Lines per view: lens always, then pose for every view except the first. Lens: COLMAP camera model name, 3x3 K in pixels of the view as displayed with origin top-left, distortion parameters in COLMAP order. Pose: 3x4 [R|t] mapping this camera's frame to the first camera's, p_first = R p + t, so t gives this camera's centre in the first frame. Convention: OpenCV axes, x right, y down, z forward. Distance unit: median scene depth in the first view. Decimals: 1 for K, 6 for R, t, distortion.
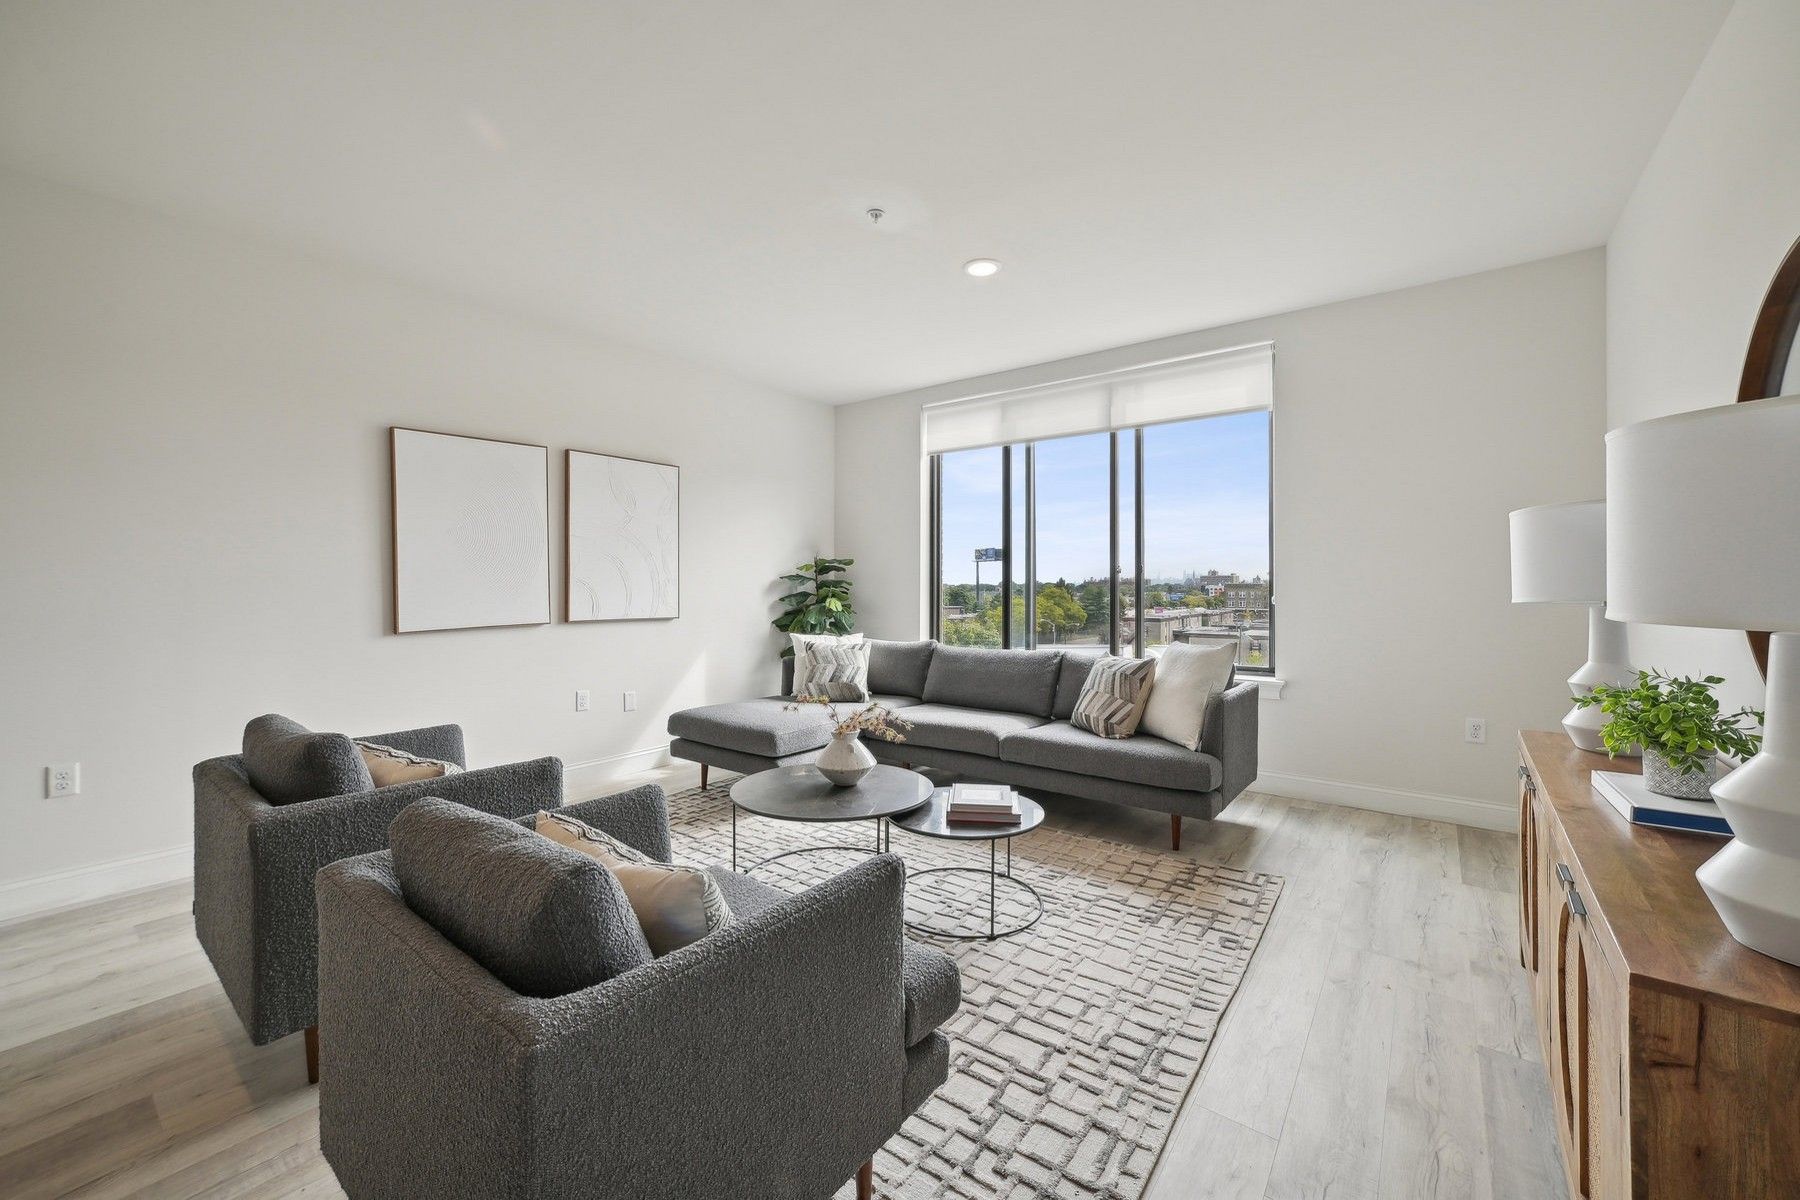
lens RADIAL K [[703.4, 0, 893.4], [0, 703.4, 588.7], [0, 0, 1]] dist [-0.009139, 0.004663]
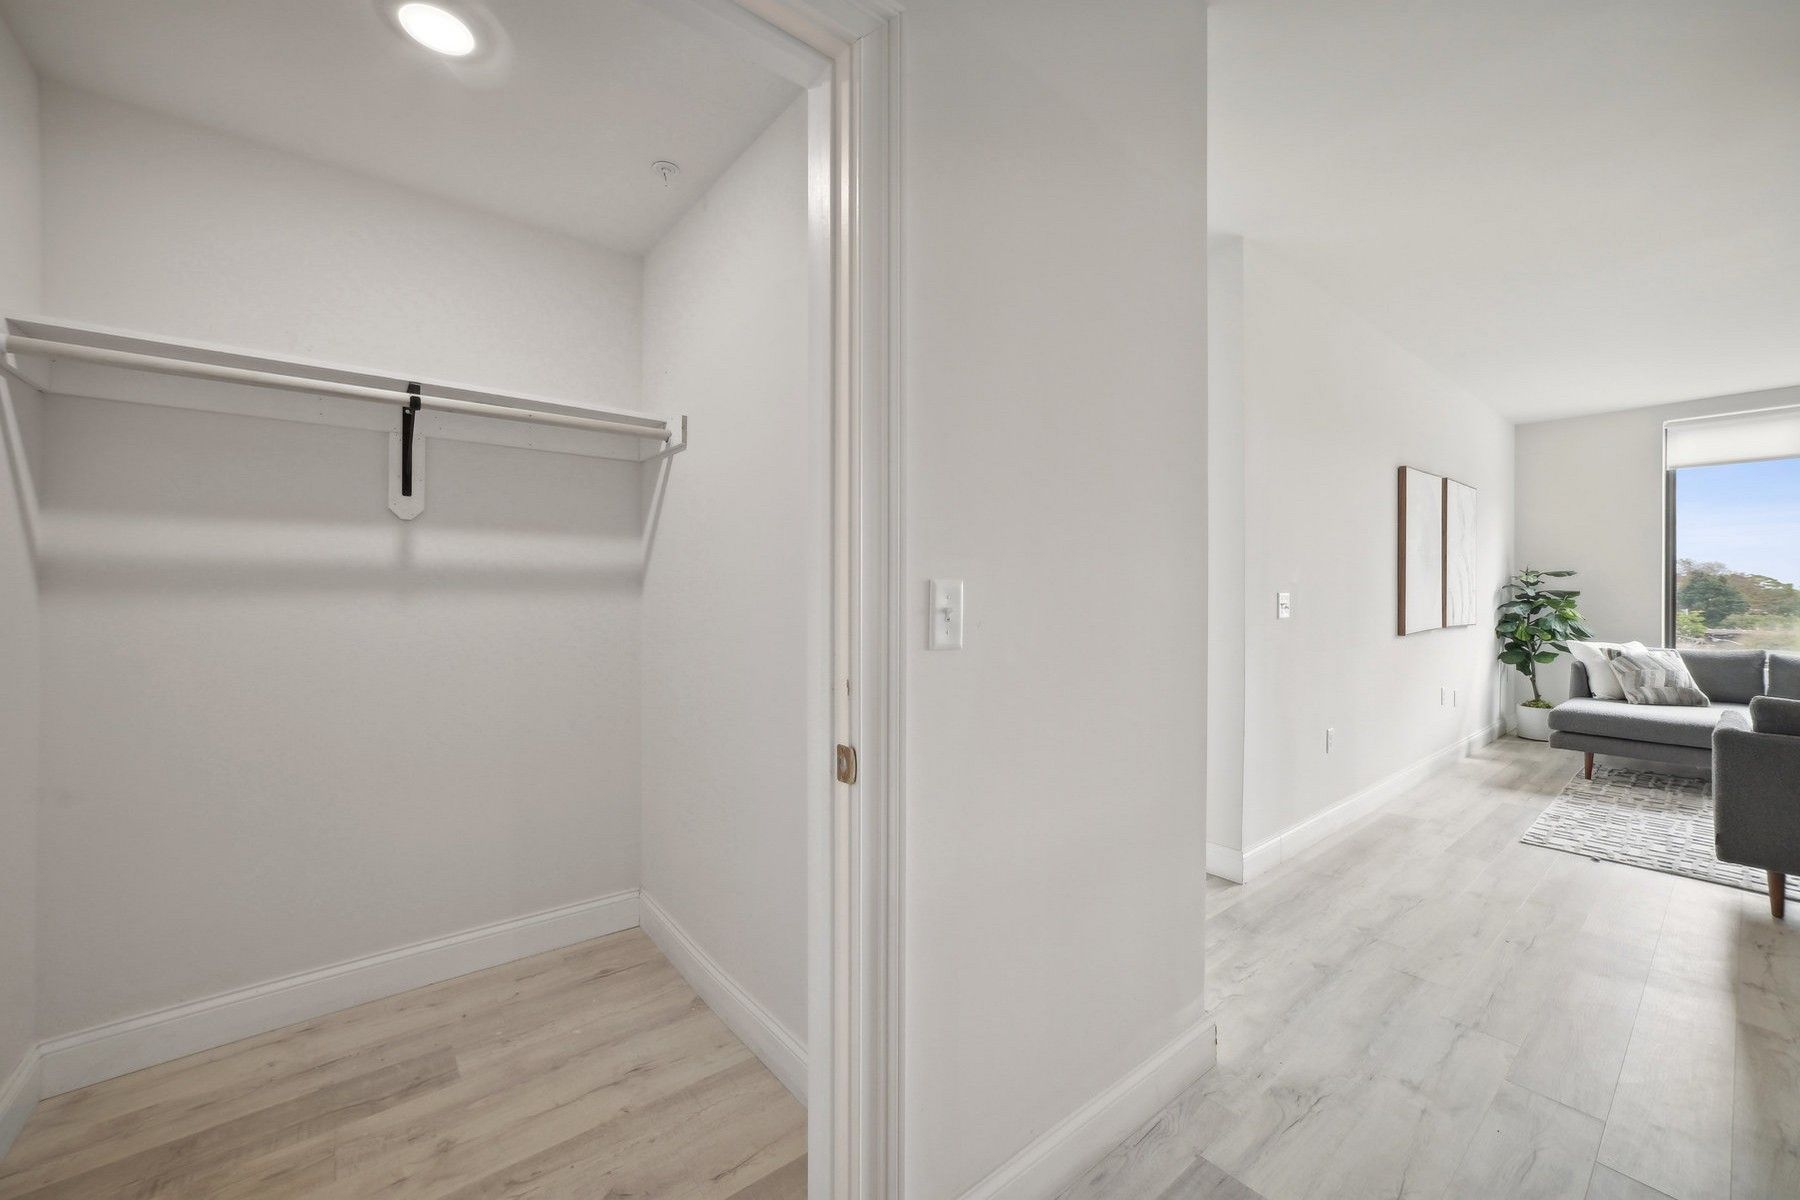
lens RADIAL K [[703.4, 0, 899.9], [0, 703.4, 587.2], [0, 0, 1]] dist [-0.009139, 0.004663]
pose [[0.976218, 0.001231, -0.216788, -0.984688], [-0.003973, 0.999917, -0.012216, -0.000585], [0.216755, 0.012787, 0.976142, -0.286174]]
